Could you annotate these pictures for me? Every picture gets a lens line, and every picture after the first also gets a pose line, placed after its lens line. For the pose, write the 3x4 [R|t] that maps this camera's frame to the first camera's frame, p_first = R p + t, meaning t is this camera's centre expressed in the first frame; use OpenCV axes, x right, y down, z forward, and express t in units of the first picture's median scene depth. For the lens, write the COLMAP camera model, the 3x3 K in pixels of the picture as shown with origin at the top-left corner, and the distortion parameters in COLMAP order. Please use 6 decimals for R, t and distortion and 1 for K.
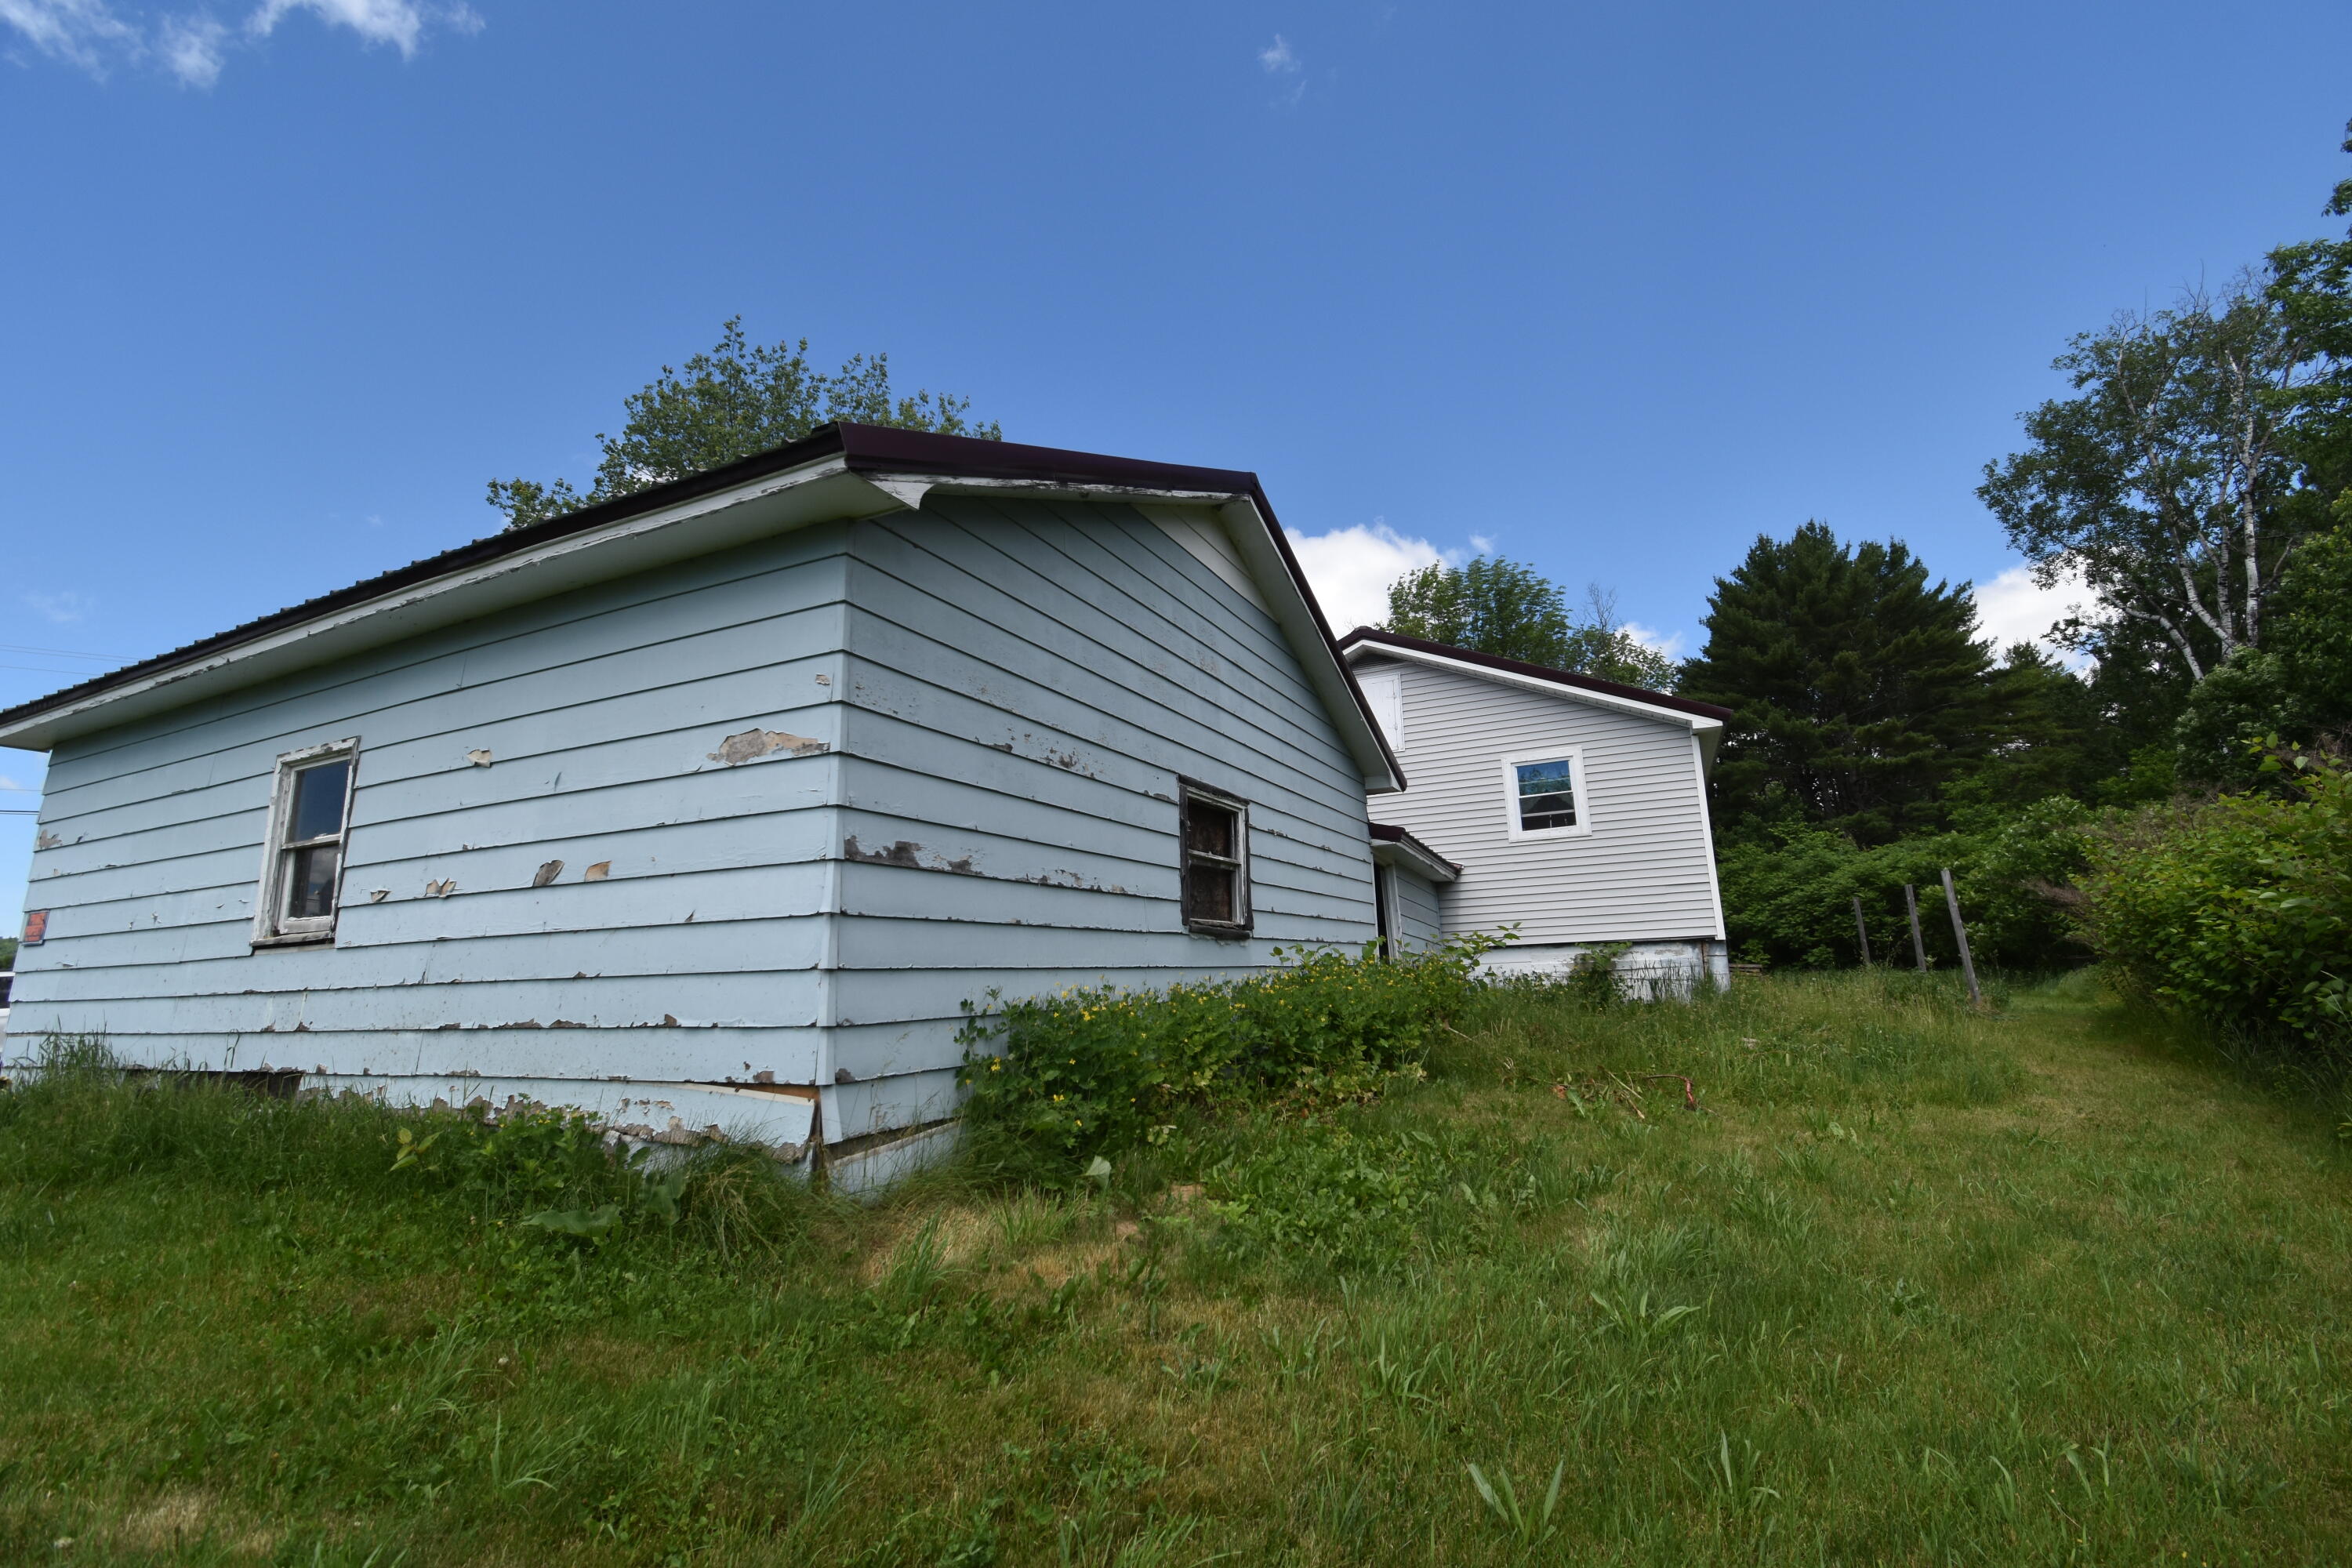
lens RADIAL K [[1036.8, 0, 1190.6], [0, 1036.8, 768.4], [0, 0, 1]] dist [0.002520, -0.017854]
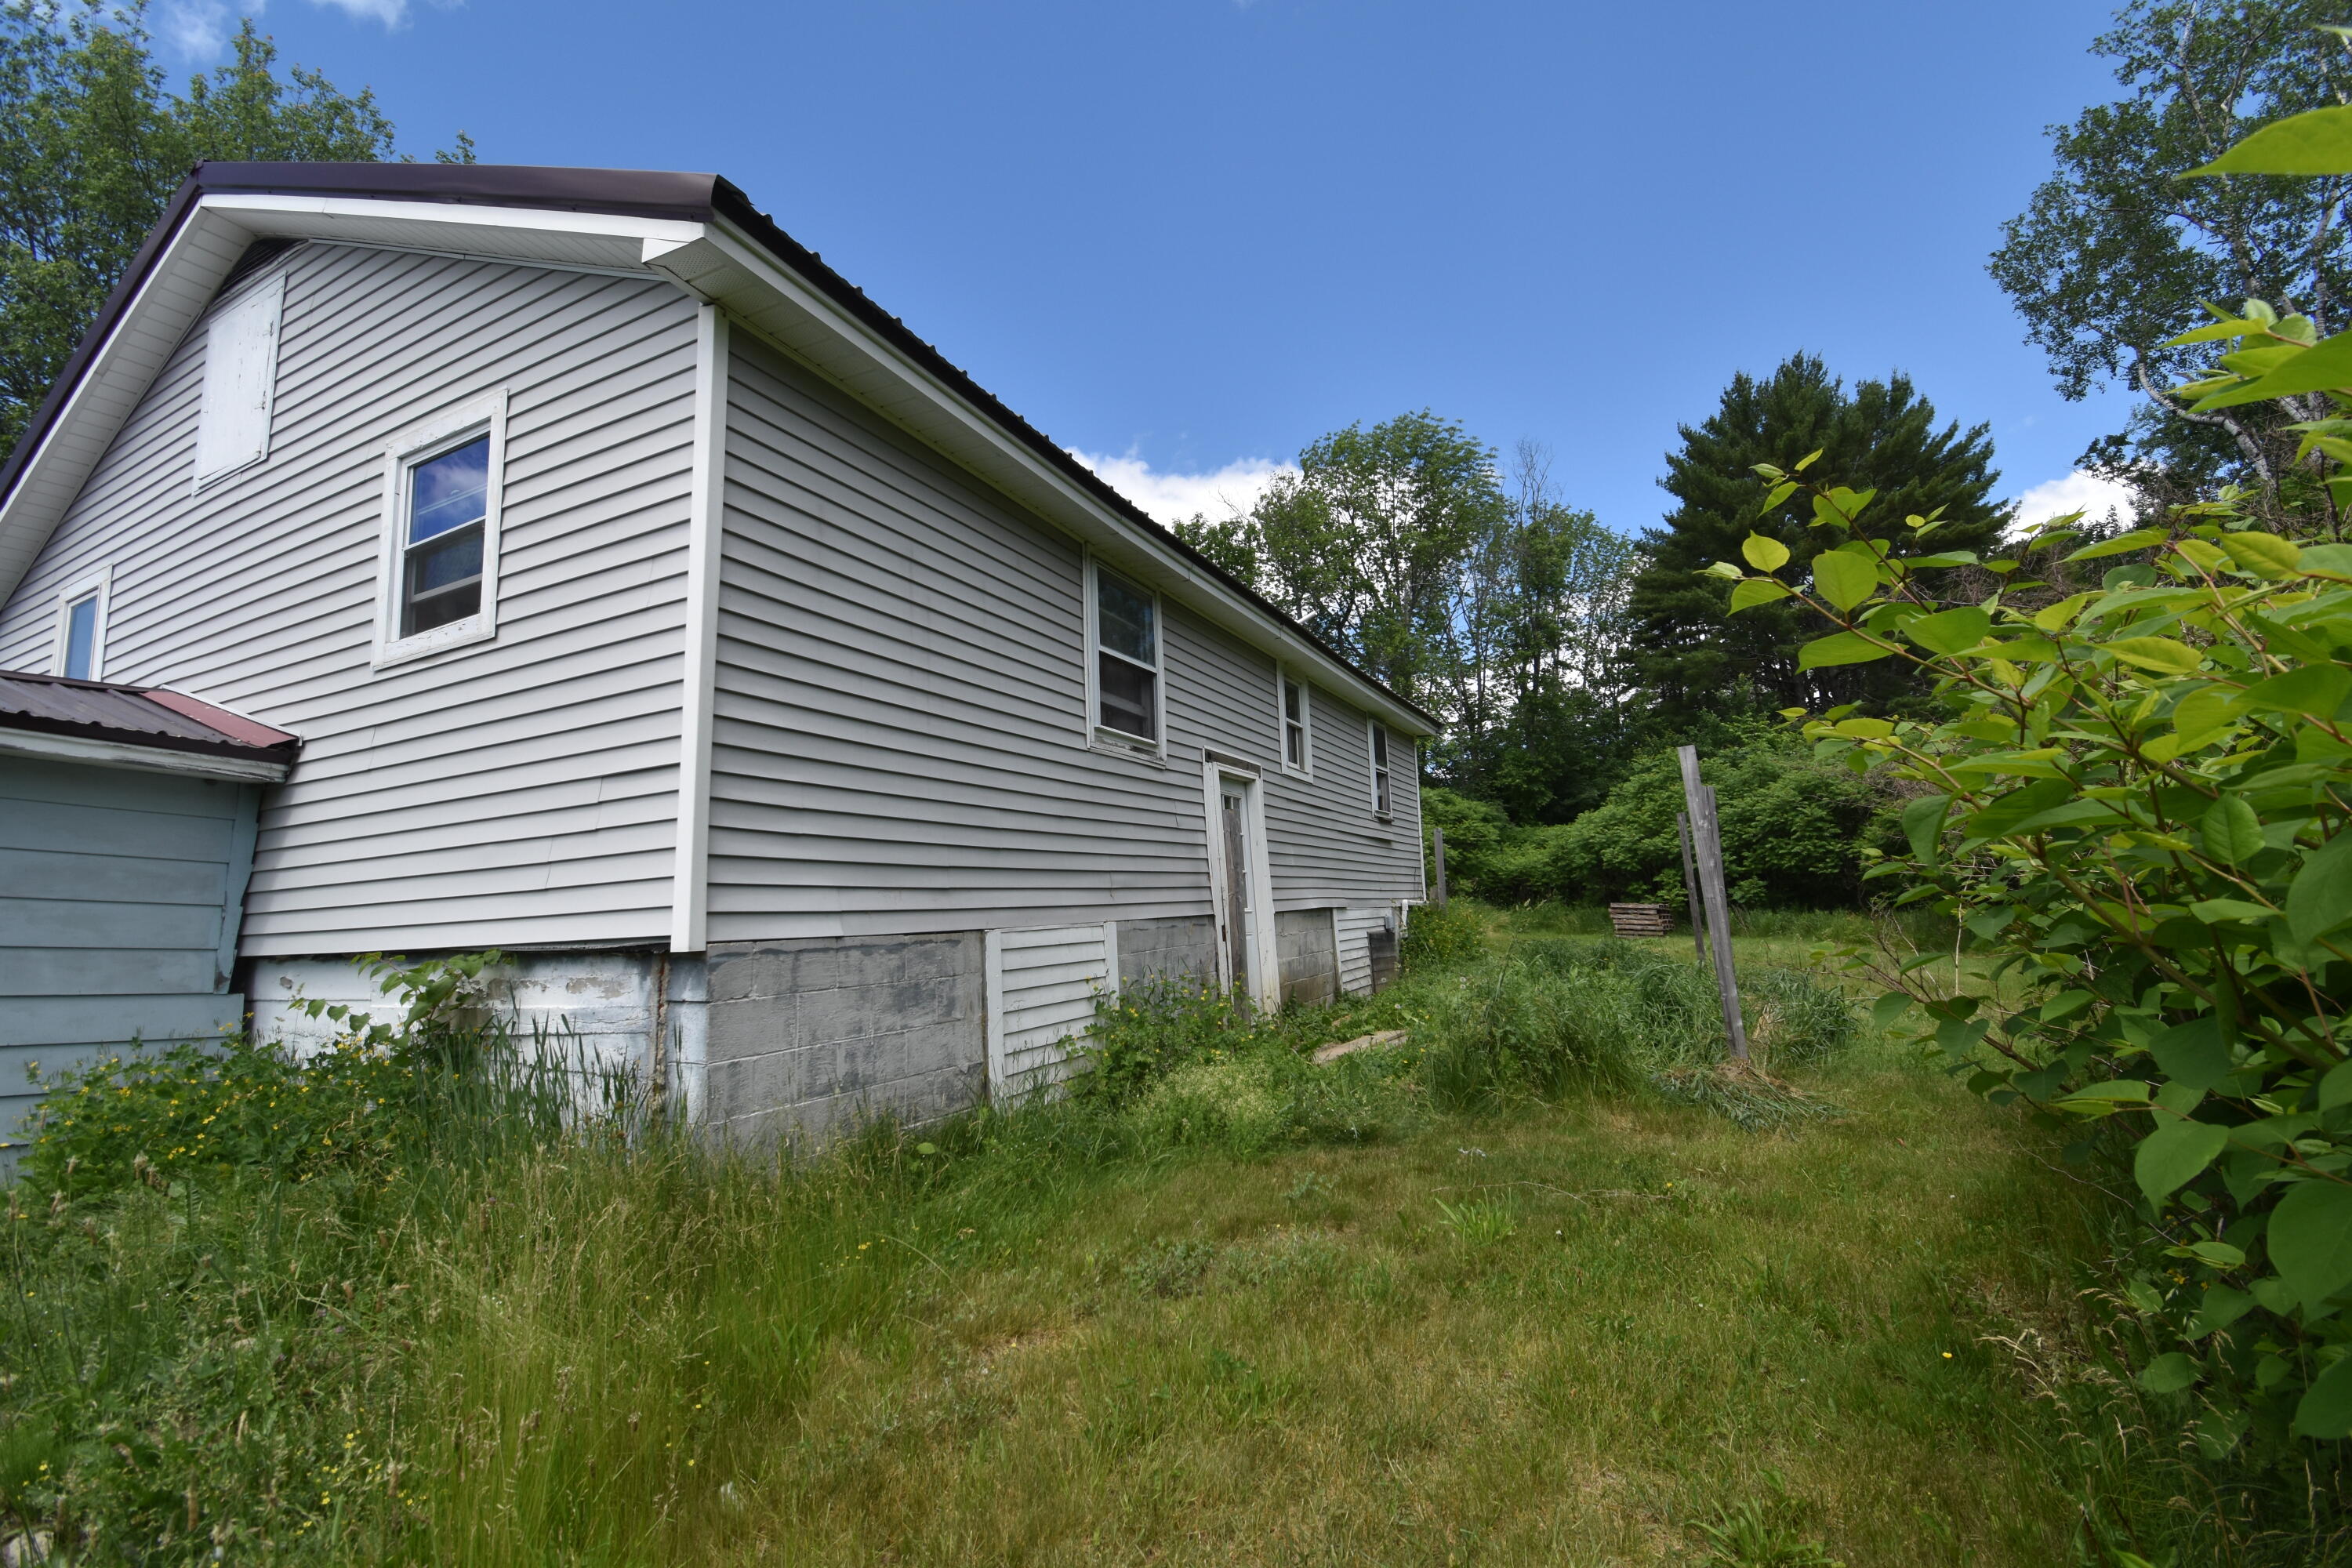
lens RADIAL K [[1046.2, 0, 1173.0], [0, 1046.2, 839.0], [0, 0, 1]] dist [-0.044713, -0.000053]
pose [[0.999212, -0.019604, -0.034511, 0.193827], [0.023983, 0.991038, 0.131413, 0.029732], [0.031625, -0.132137, 0.990727, 0.214991]]
